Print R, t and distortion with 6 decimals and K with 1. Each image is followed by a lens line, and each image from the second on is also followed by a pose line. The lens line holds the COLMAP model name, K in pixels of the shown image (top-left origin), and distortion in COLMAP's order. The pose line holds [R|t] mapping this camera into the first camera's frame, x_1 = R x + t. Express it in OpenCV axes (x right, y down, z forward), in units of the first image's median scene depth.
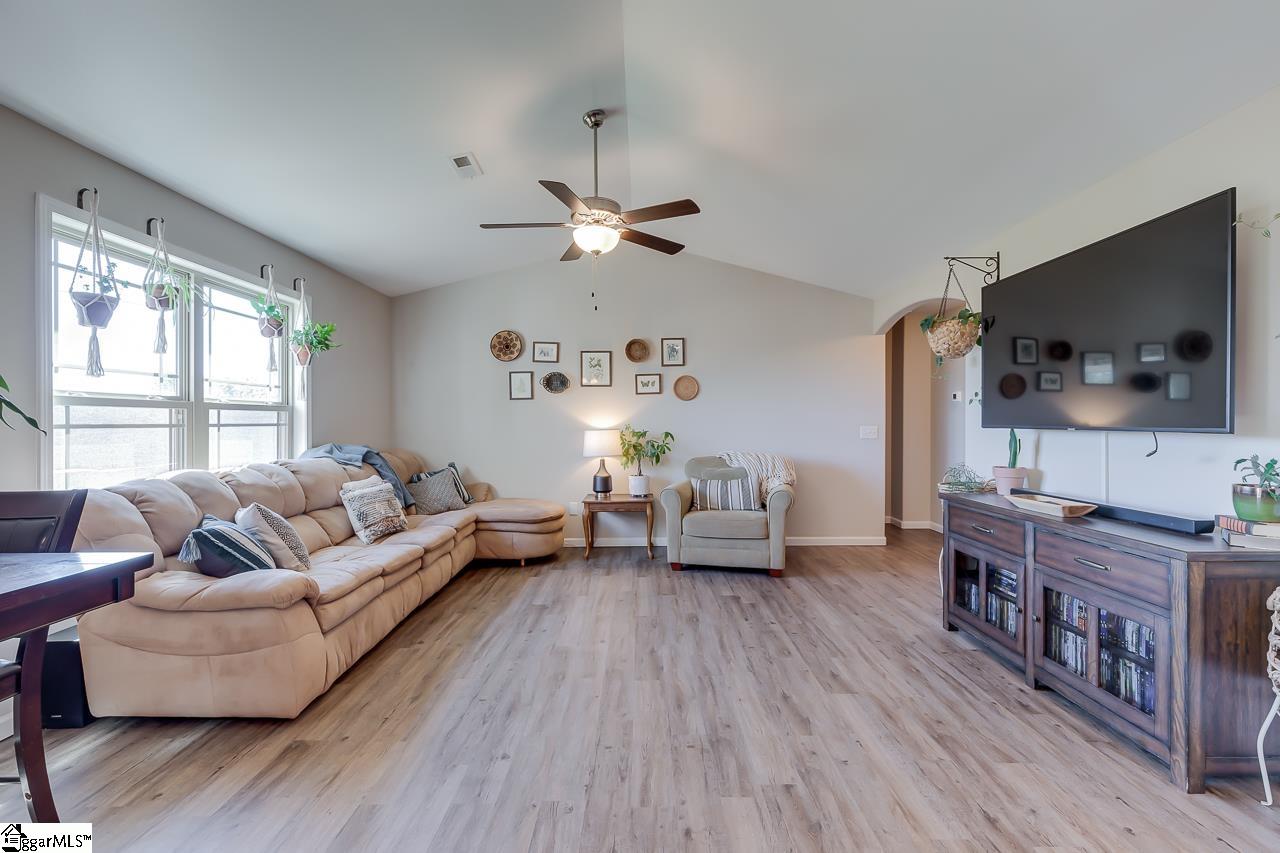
lens RADIAL K [[571.4, 0, 646.8], [0, 571.4, 424.0], [0, 0, 1]] dist [0.004815, -0.000621]
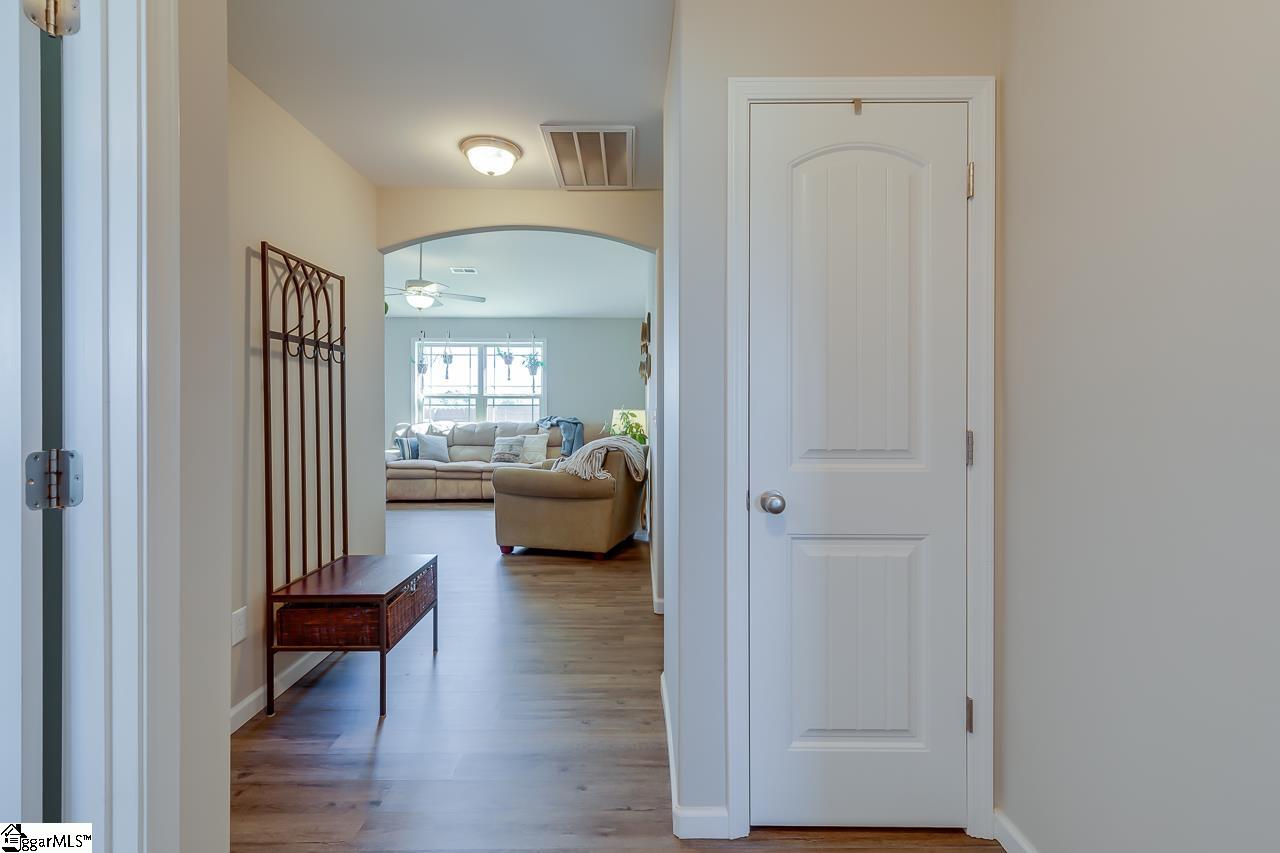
lens RADIAL K [[580.8, 0, 611.0], [0, 580.8, 404.5], [0, 0, 1]] dist [0.013700, 0.000075]
pose [[-0.048646, -0.002062, -0.998814, 1.646968], [-0.006402, 0.999978, -0.001753, 0.000410], [0.998796, 0.006309, -0.048659, 1.626235]]
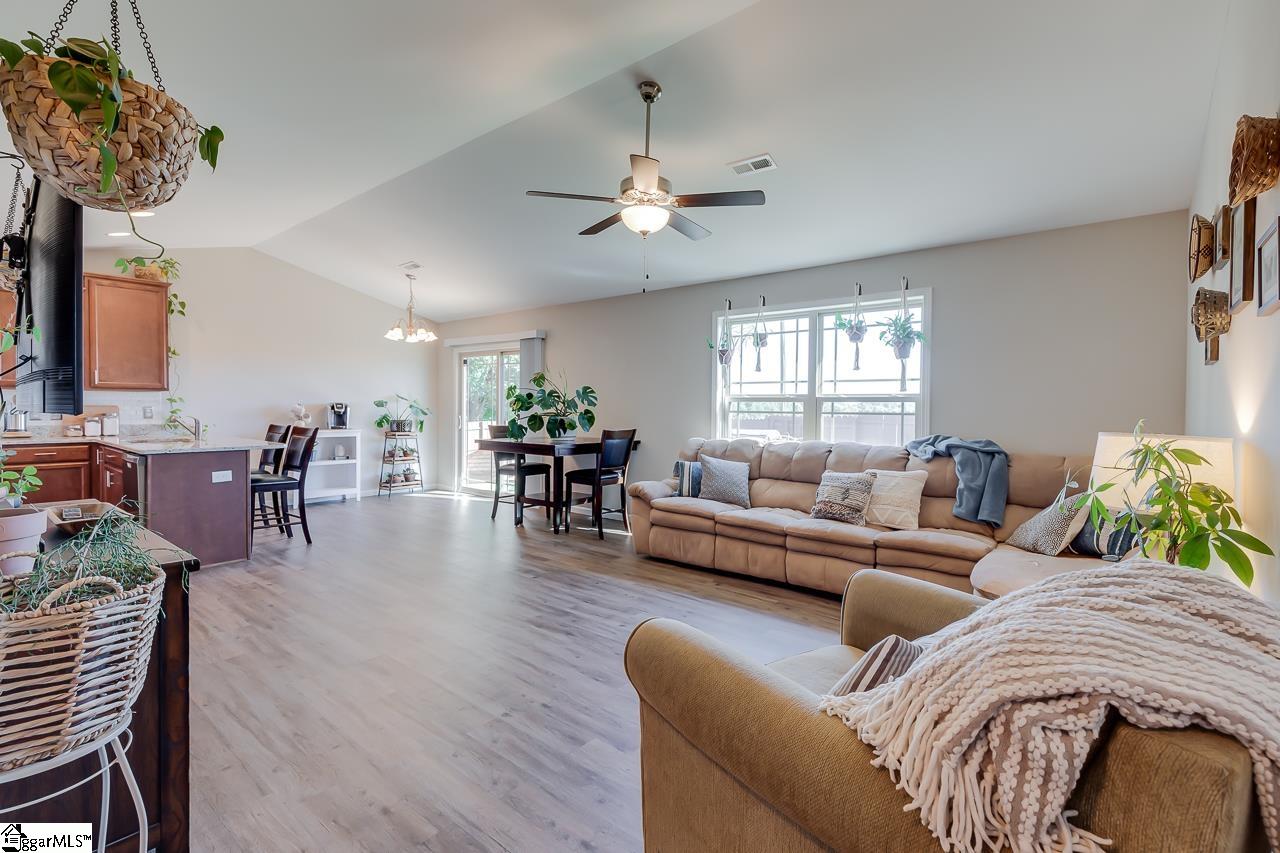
lens RADIAL K [[576.1, 0, 643.3], [0, 576.1, 419.3], [0, 0, 1]] dist [0.003761, -0.000159]
pose [[-0.637303, 0.007529, -0.770577, 0.640076], [-0.014254, 0.999666, 0.021557, -0.006978], [0.770482, 0.024722, -0.636982, 1.565488]]
